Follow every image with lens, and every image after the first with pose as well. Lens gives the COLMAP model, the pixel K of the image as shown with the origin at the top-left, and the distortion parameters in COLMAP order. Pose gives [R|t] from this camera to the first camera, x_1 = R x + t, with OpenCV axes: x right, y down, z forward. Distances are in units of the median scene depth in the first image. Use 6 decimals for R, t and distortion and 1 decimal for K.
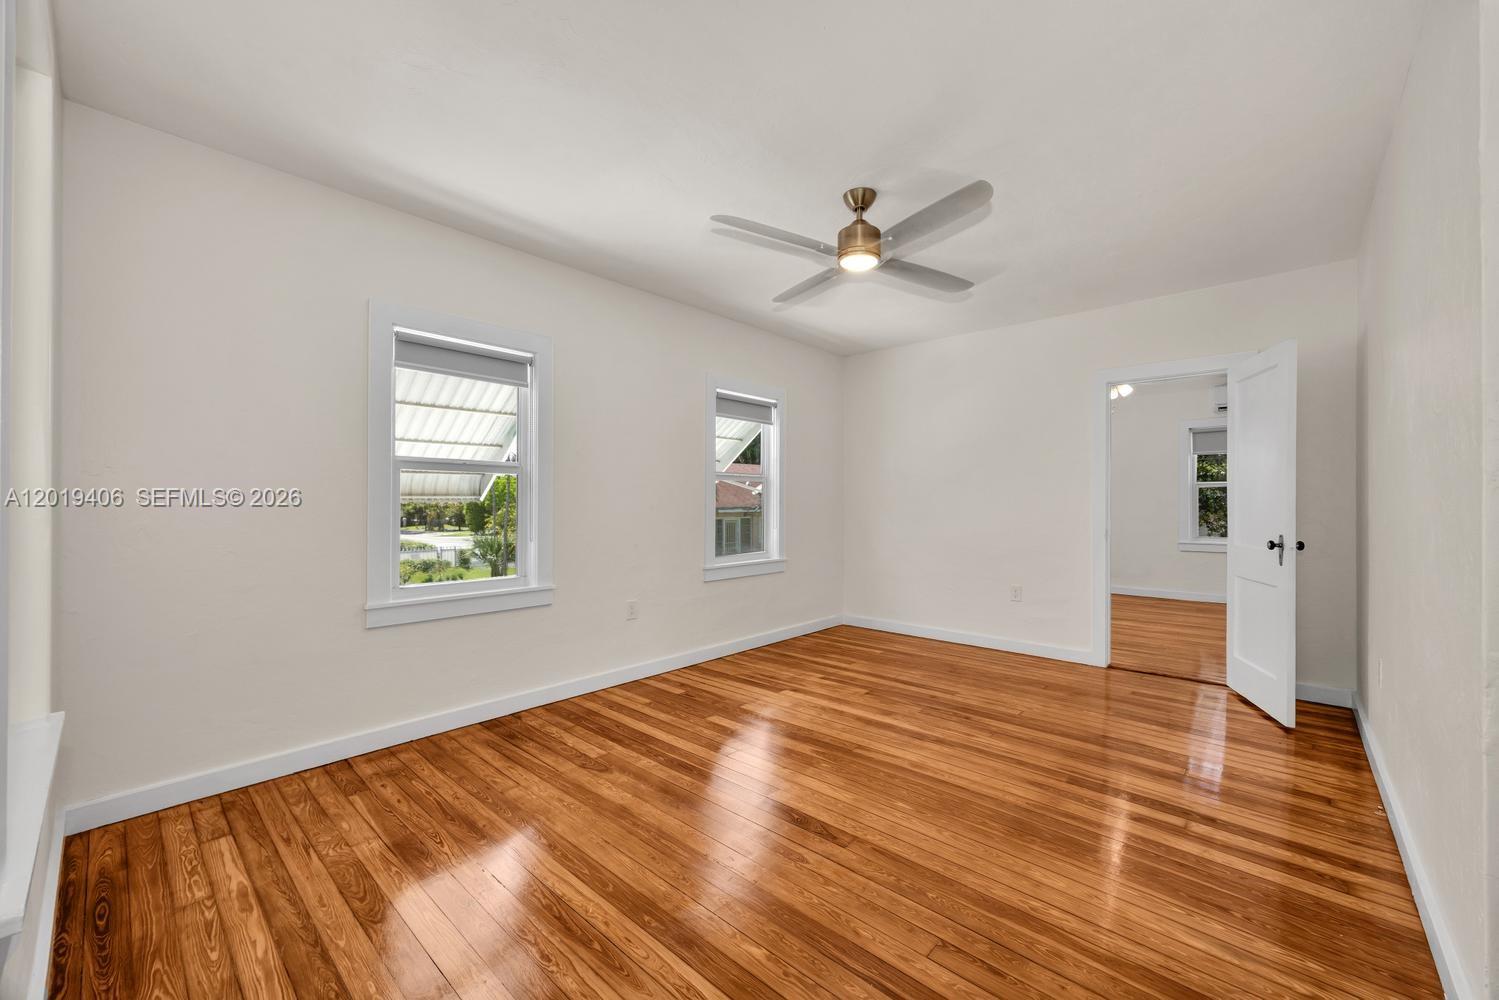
lens RADIAL K [[590.9, 0, 752.5], [0, 590.9, 492.3], [0, 0, 1]] dist [-0.002296, 0.000083]
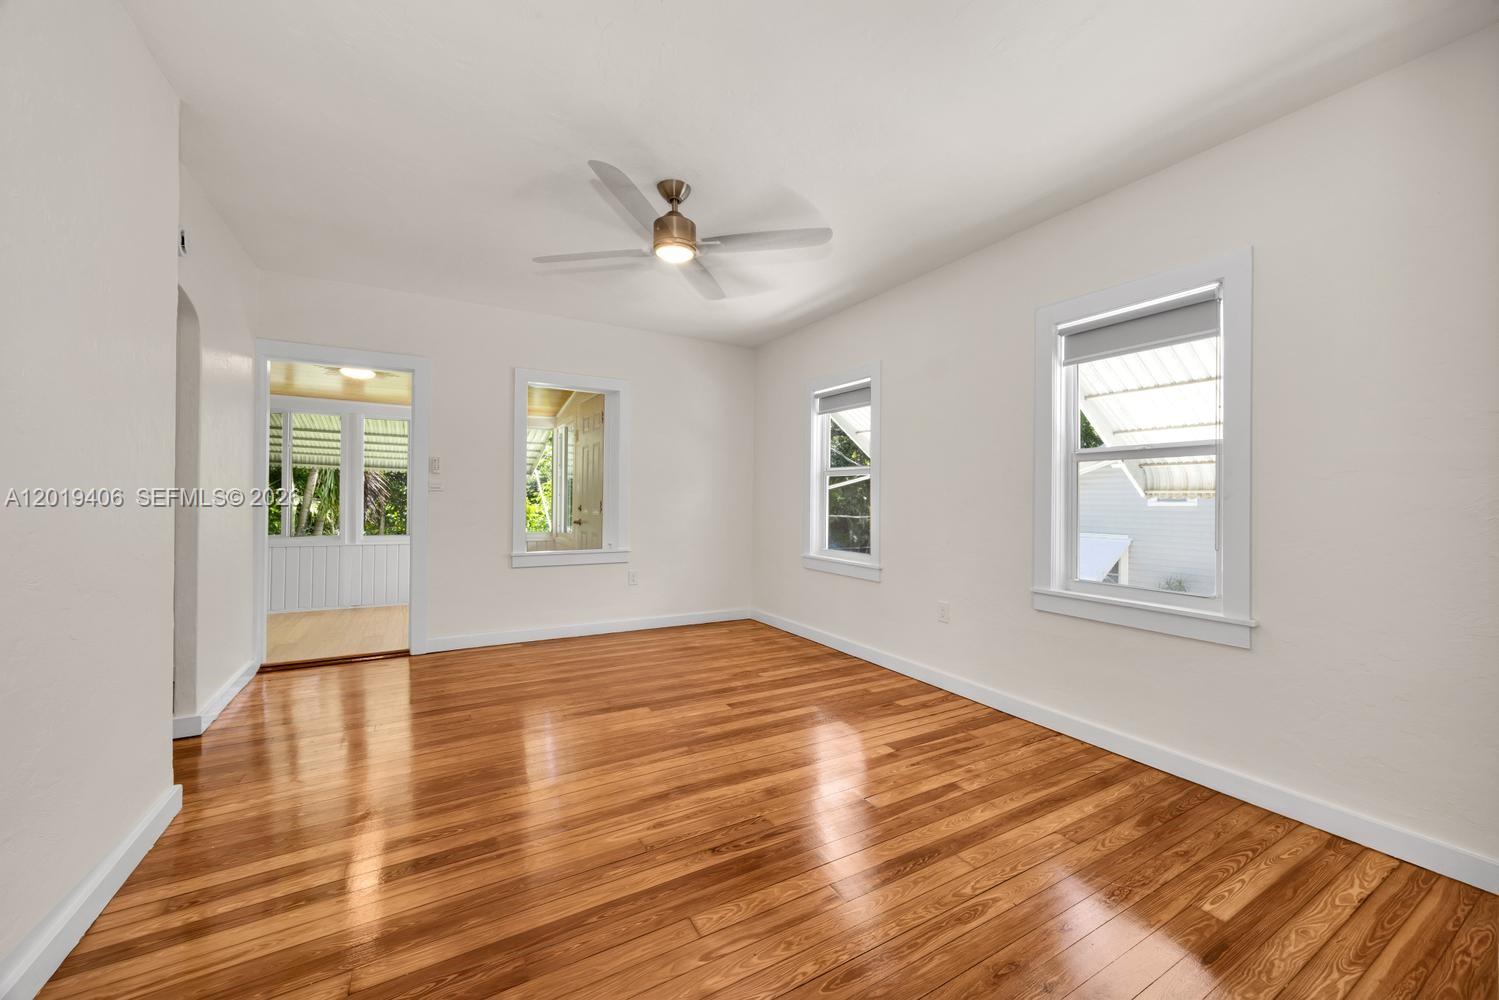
lens RADIAL K [[590.9, 0, 739.3], [0, 590.9, 510.2], [0, 0, 1]] dist [-0.002296, 0.000083]
pose [[-0.328135, 0.017857, -0.944462, 0.880742], [0.008528, 0.999837, 0.015941, 0.036019], [0.944592, -0.002824, -0.328233, 1.187806]]
